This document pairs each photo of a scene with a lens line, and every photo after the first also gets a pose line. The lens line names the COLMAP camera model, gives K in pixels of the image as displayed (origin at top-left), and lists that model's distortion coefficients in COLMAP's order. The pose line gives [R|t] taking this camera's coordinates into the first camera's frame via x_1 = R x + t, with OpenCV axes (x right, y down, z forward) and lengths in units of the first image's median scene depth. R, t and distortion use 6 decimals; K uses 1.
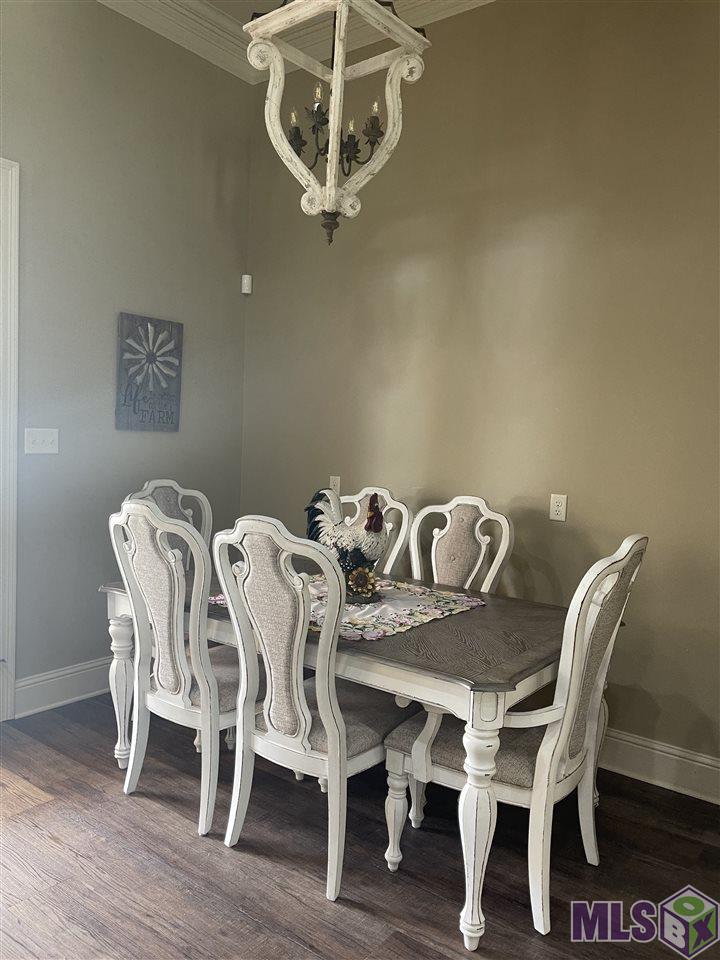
lens RADIAL K [[724.8, 0, 360.0], [0, 724.8, 480.0], [0, 0, 1]] dist [0.078153, -0.102063]
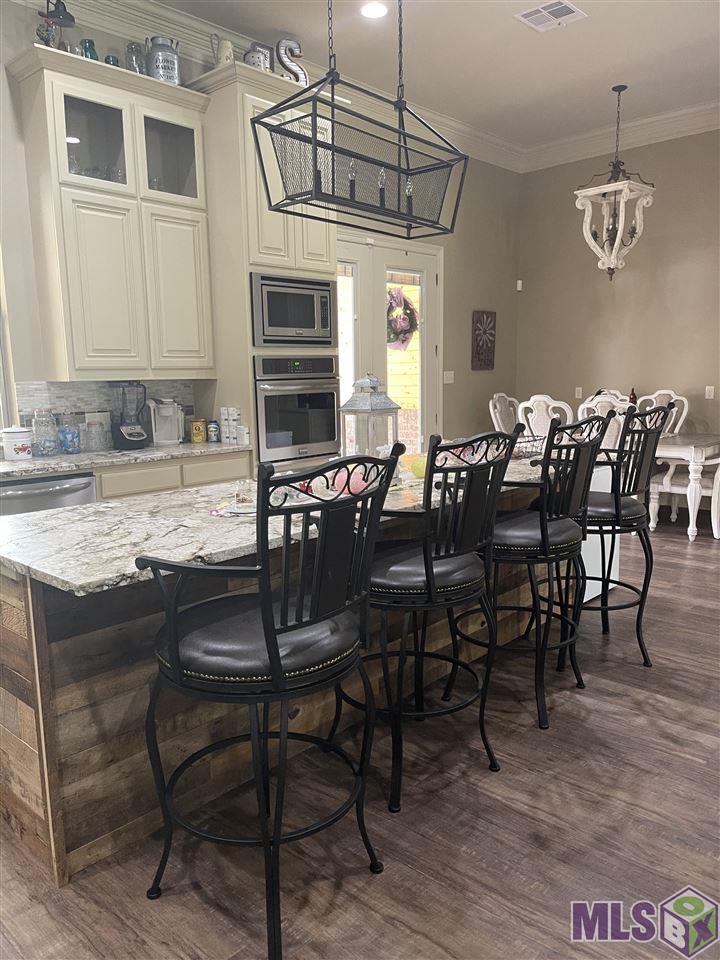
lens RADIAL K [[753.9, 0, 360.0], [0, 753.9, 480.0], [0, 0, 1]] dist [0.080337, -0.000324]
pose [[0.994531, -0.046664, -0.093433, -0.642886], [0.053784, 0.995718, 0.075189, 0.083459], [0.089524, -0.079803, 0.992782, -1.554748]]
